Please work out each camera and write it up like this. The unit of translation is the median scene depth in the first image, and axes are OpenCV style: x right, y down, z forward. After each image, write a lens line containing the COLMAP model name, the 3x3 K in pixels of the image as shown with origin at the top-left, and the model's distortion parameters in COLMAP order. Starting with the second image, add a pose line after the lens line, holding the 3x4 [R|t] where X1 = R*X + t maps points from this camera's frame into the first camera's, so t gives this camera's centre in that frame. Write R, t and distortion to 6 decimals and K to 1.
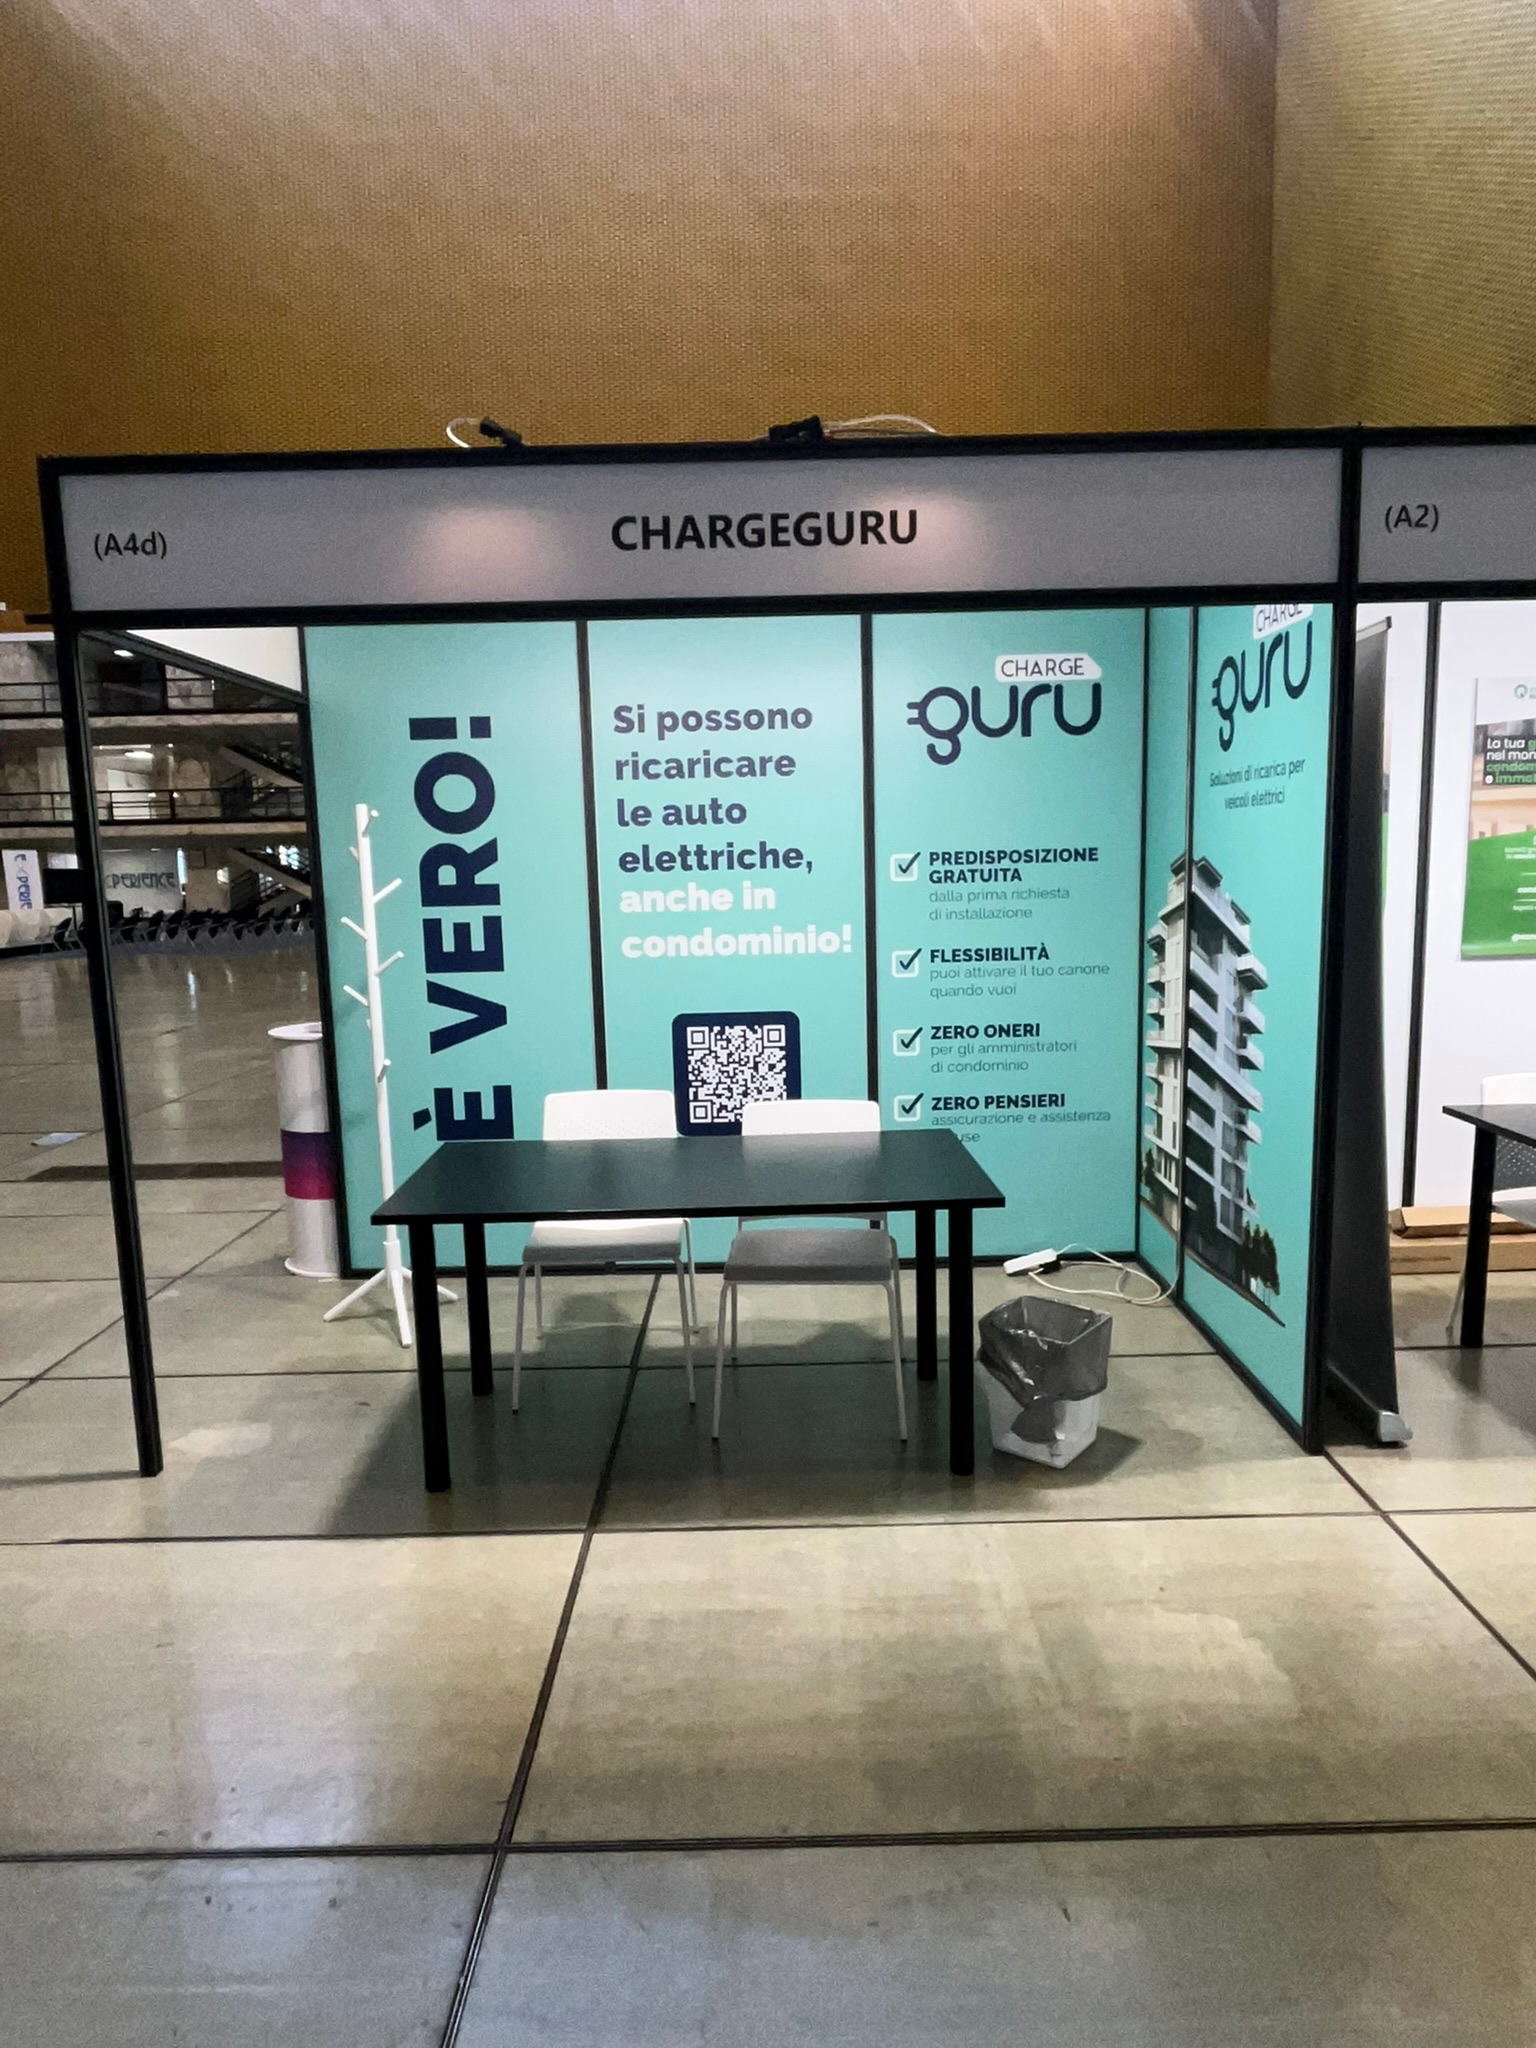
lens RADIAL K [[1197.1, 0, 773.9], [0, 1197.1, 1039.2], [0, 0, 1]] dist [-0.011851, -0.003533]
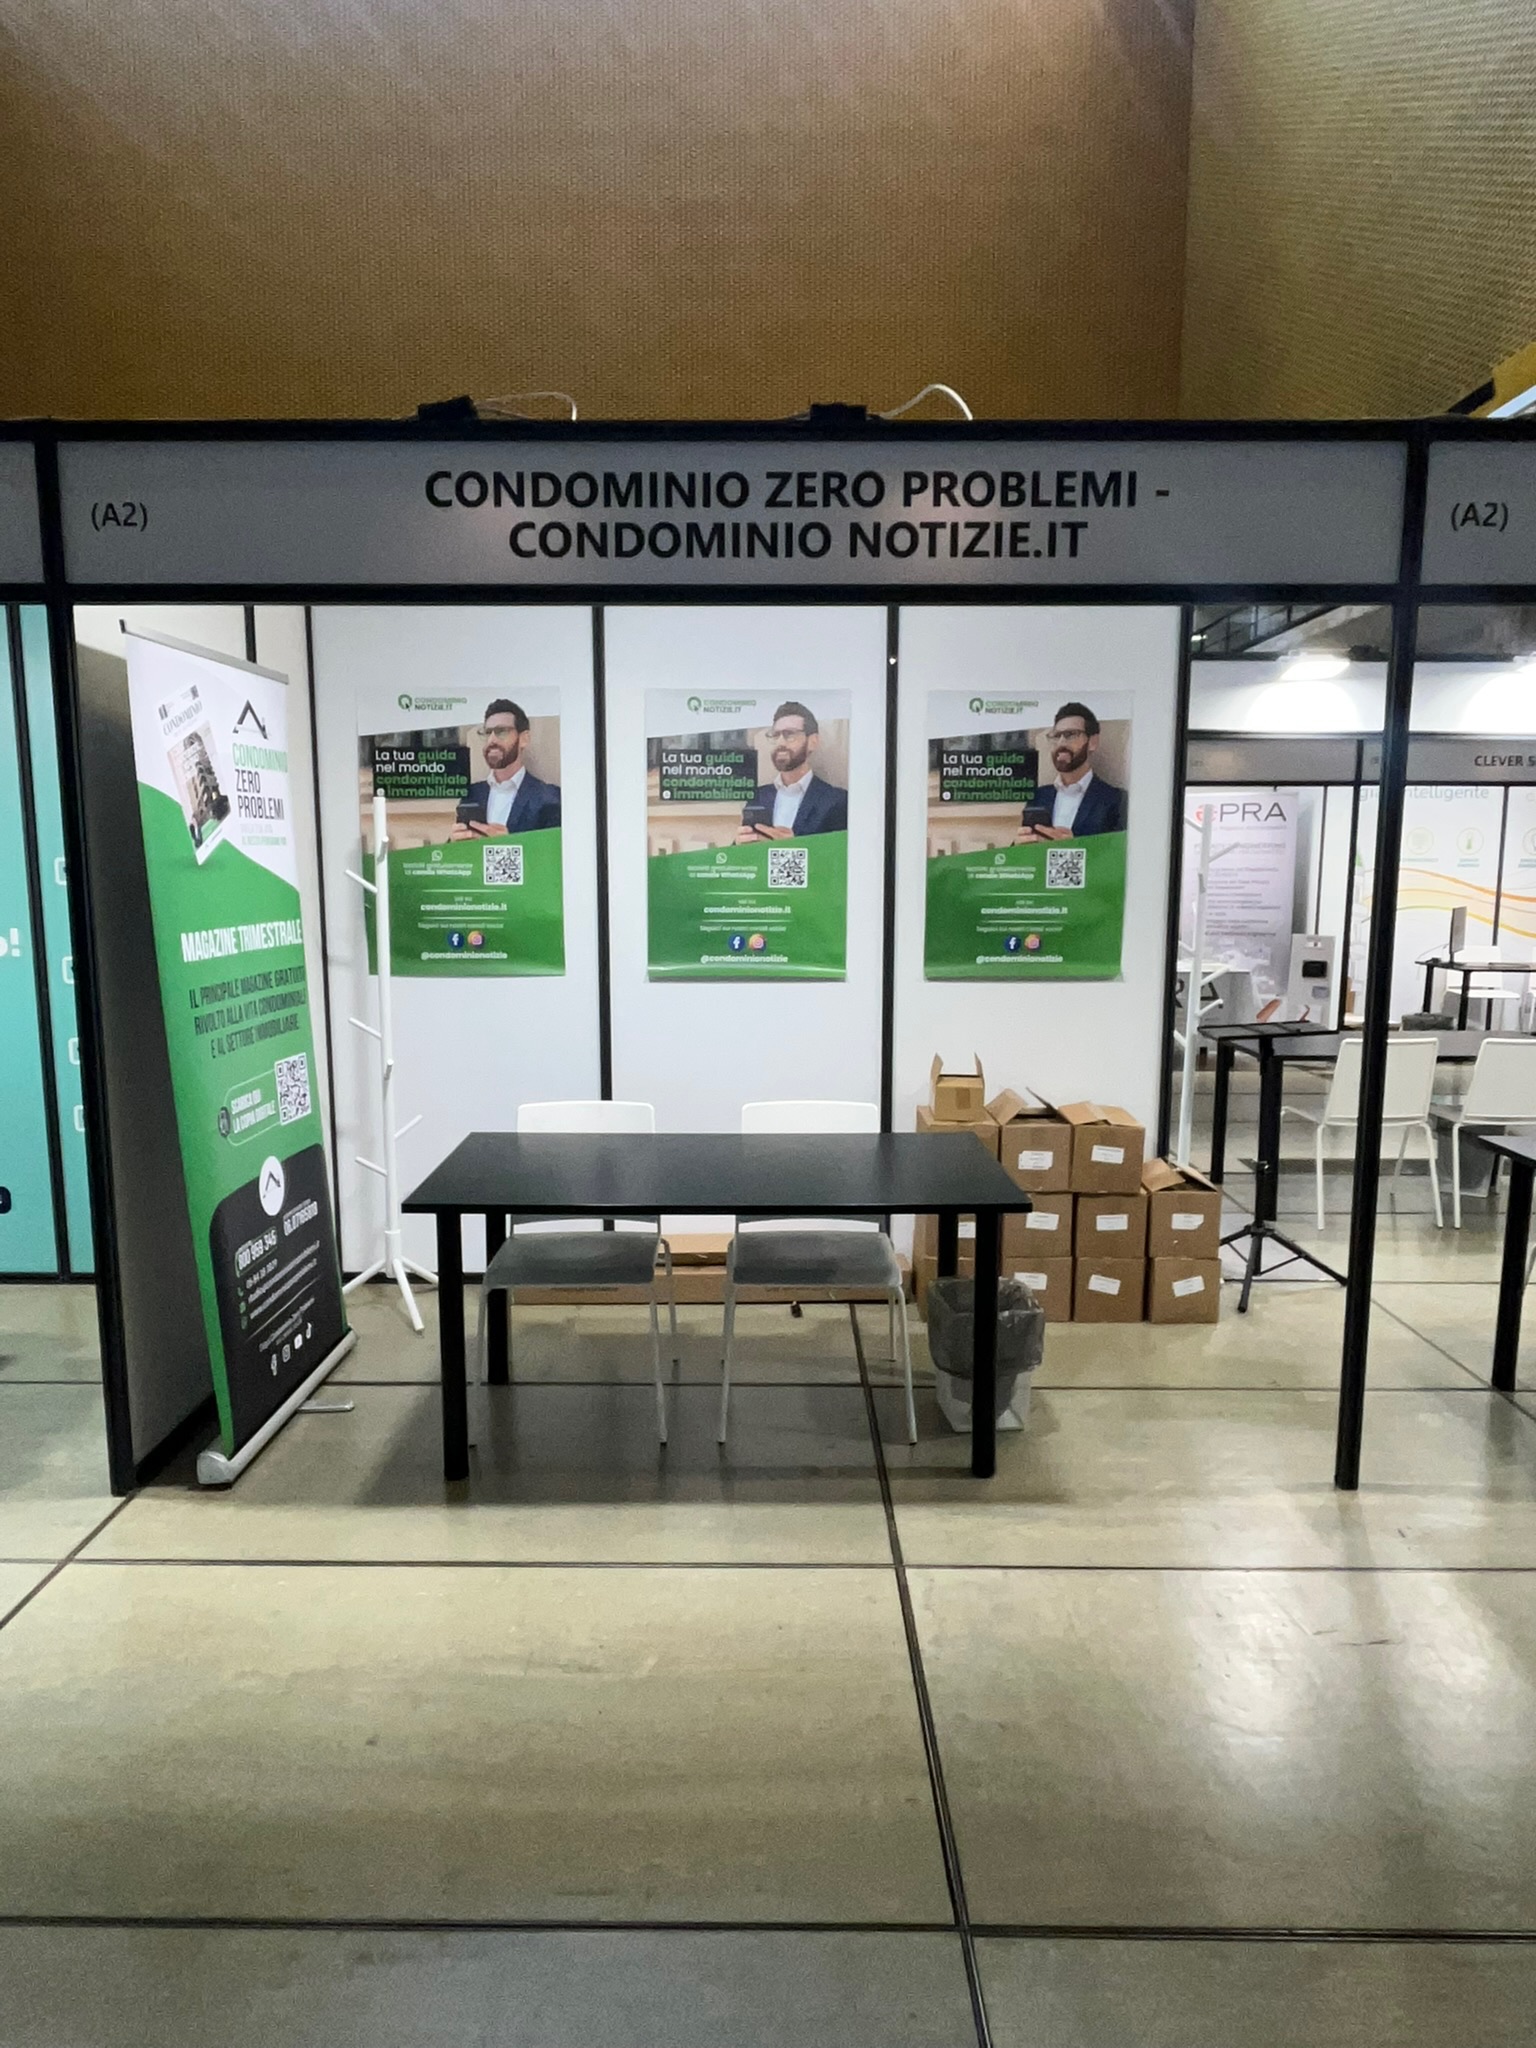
lens RADIAL K [[1197.1, 0, 807.2], [0, 1197.1, 1044.0], [0, 0, 1]] dist [-0.011851, -0.003533]
pose [[0.999602, 0.027788, 0.004880, 0.708570], [-0.027812, 0.999600, 0.005062, -0.024404], [-0.004738, -0.005196, 0.999975, 0.031191]]
